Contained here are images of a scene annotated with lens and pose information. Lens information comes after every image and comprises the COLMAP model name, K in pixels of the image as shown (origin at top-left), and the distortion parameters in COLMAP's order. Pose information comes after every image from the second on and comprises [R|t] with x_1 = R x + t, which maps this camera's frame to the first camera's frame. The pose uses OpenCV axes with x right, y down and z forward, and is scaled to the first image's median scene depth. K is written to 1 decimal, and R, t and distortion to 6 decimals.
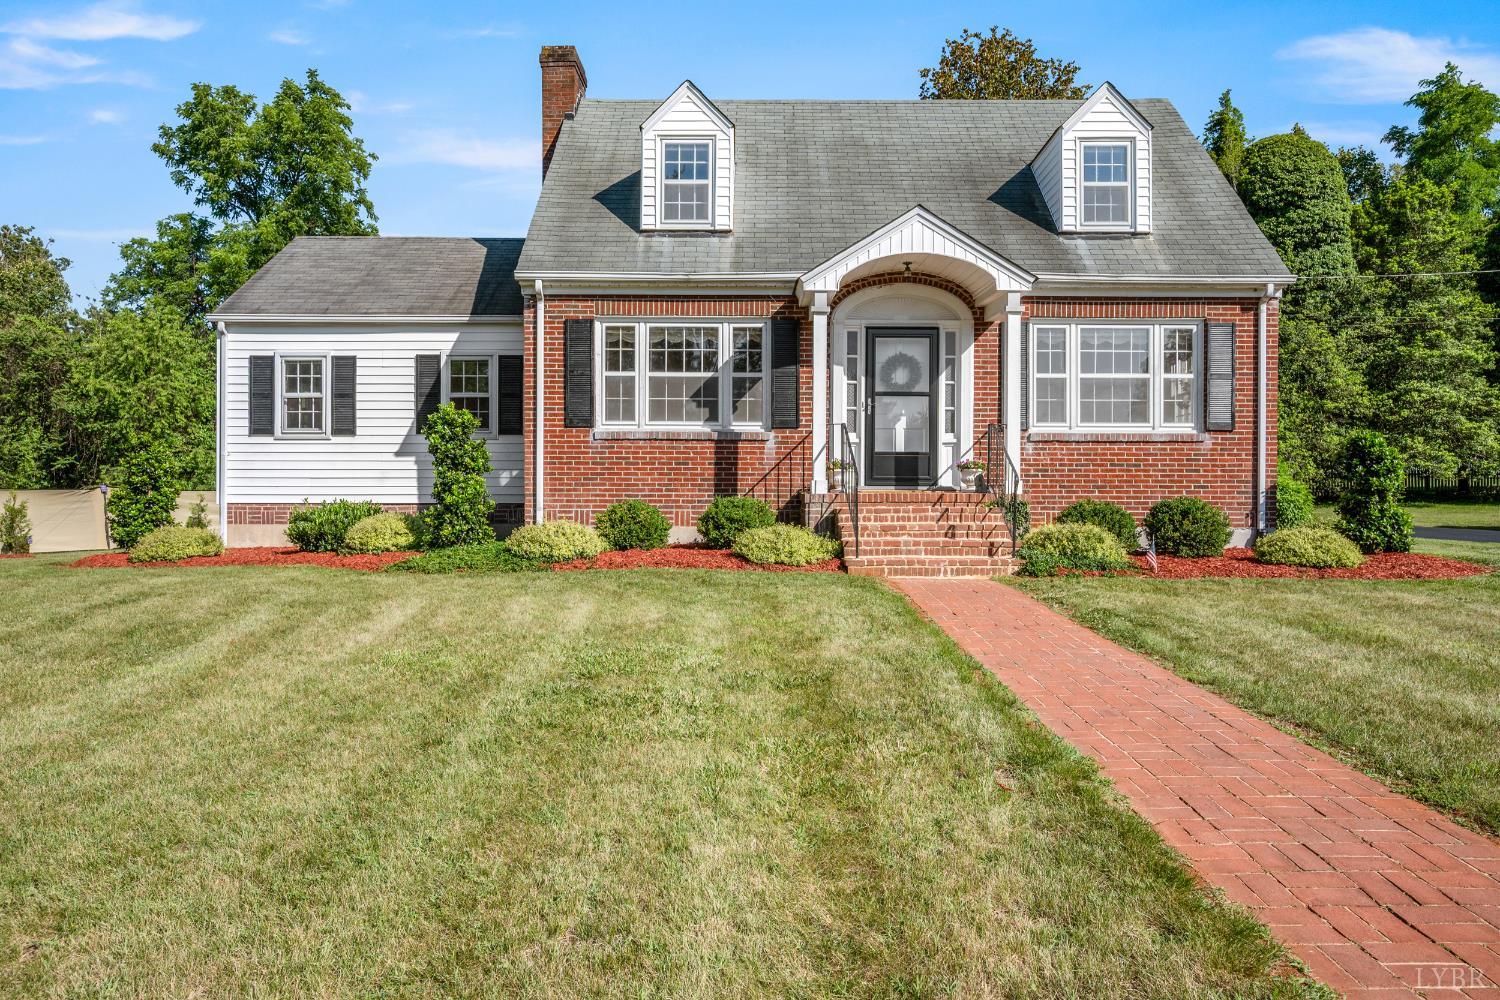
lens RADIAL K [[961.0, 0, 753.5], [0, 961.0, 498.7], [0, 0, 1]] dist [0.000730, 0.000604]
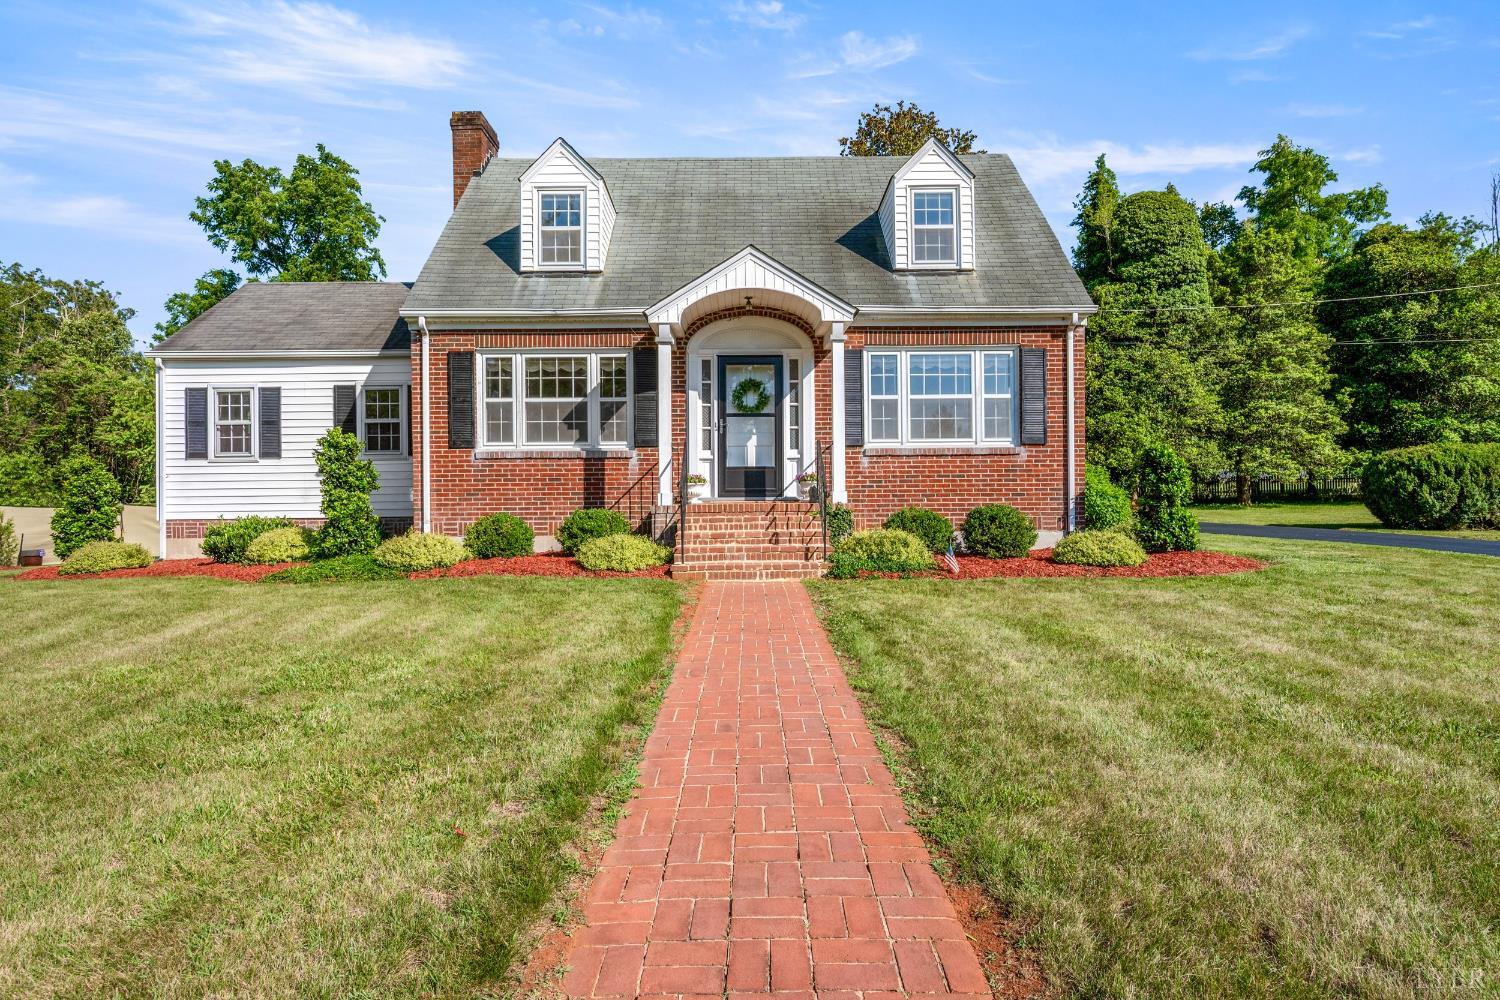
lens RADIAL K [[807.8, 0, 747.1], [0, 807.8, 504.0], [0, 0, 1]] dist [-0.000643, 0.001306]
pose [[0.999874, -0.012813, 0.009409, 0.135118], [0.012838, 0.999914, -0.002591, -0.002733], [-0.009375, 0.002711, 0.999952, 0.056565]]
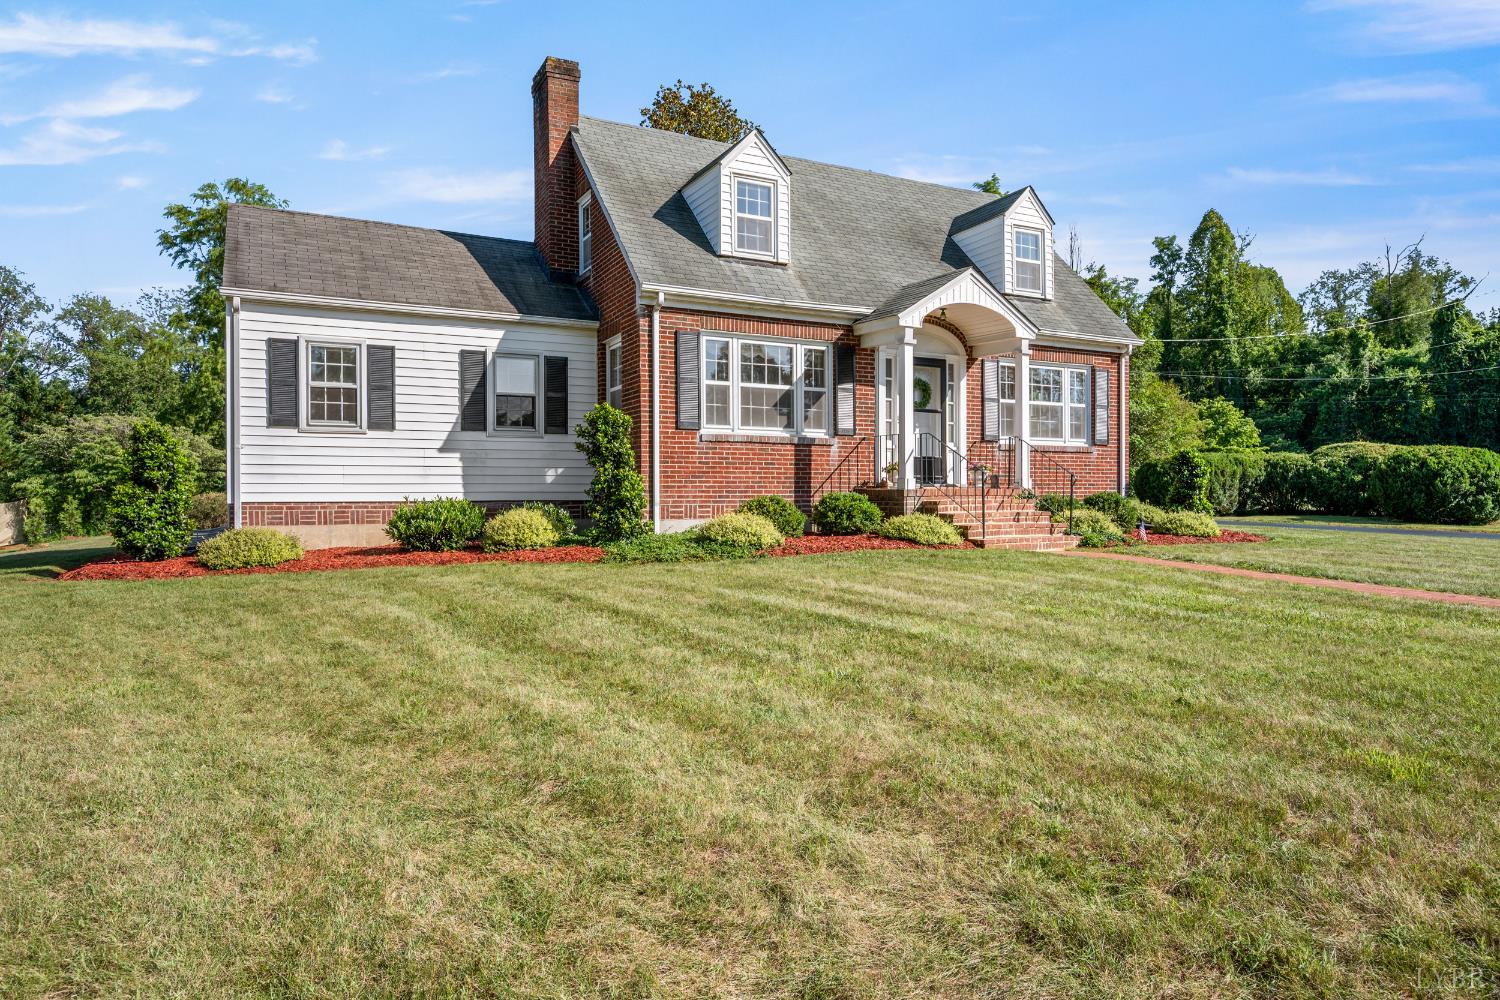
lens RADIAL K [[903.7, 0, 762.1], [0, 903.7, 499.0], [0, 0, 1]] dist [-0.004344, 0.004323]
pose [[0.884855, -0.007978, 0.465798, -0.567525], [0.005814, 0.999965, 0.006084, -0.000771], [-0.465830, -0.002675, 0.884870, 0.043492]]
